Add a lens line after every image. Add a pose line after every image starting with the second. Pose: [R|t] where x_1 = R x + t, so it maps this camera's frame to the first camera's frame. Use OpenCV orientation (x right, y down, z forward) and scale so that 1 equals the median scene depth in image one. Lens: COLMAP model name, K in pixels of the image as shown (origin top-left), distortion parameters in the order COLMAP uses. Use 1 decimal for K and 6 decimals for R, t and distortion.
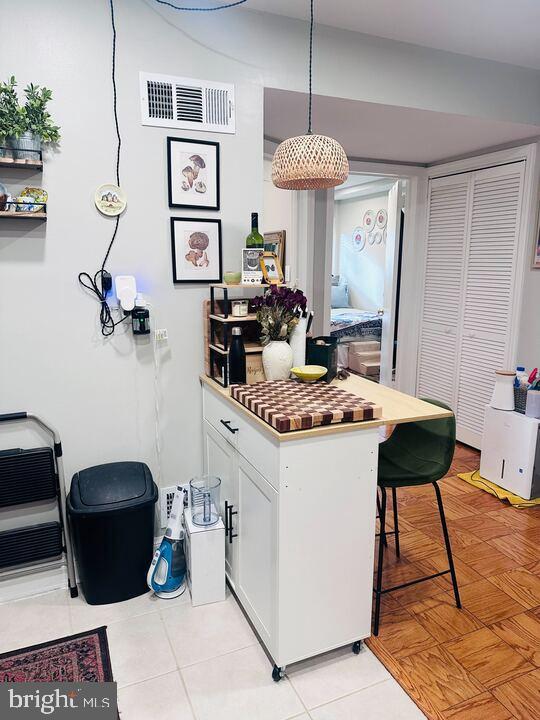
lens RADIAL K [[503.3, 0, 265.8], [0, 503.3, 356.9], [0, 0, 1]] dist [0.036032, -0.035196]
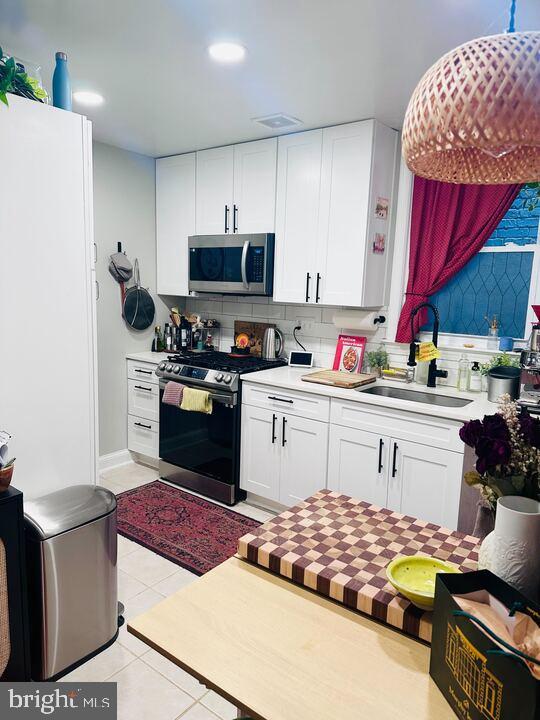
lens RADIAL K [[503.3, 0, 270.9], [0, 503.3, 363.8], [0, 0, 1]] dist [0.036032, -0.035196]
pose [[-0.874795, 0.044121, -0.482479, 0.419516], [-0.123989, 0.942295, 0.310978, -0.277355], [0.468358, 0.331864, -0.818845, 1.250604]]
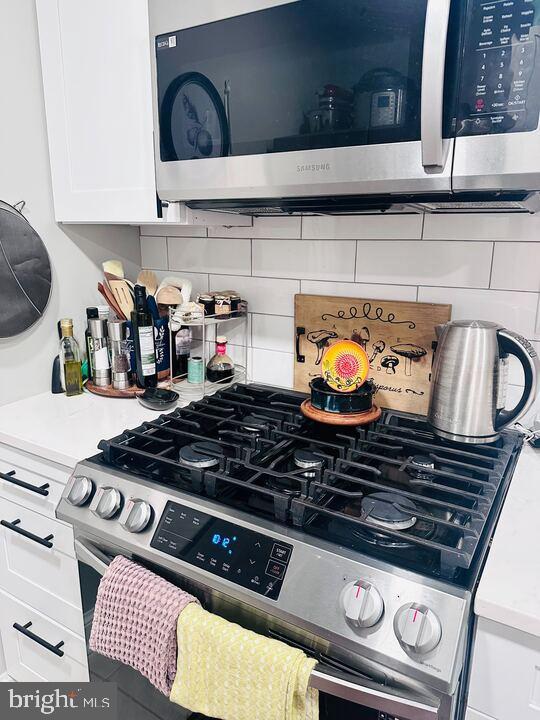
lens RADIAL K [[503.3, 0, 267.6], [0, 503.3, 355.9], [0, 0, 1]] dist [0.036032, -0.035196]
pose [[-0.813034, 0.135050, -0.566336, 0.244461], [-0.118031, 0.914295, 0.387470, -0.153778], [0.570126, 0.381872, -0.727413, 0.725075]]
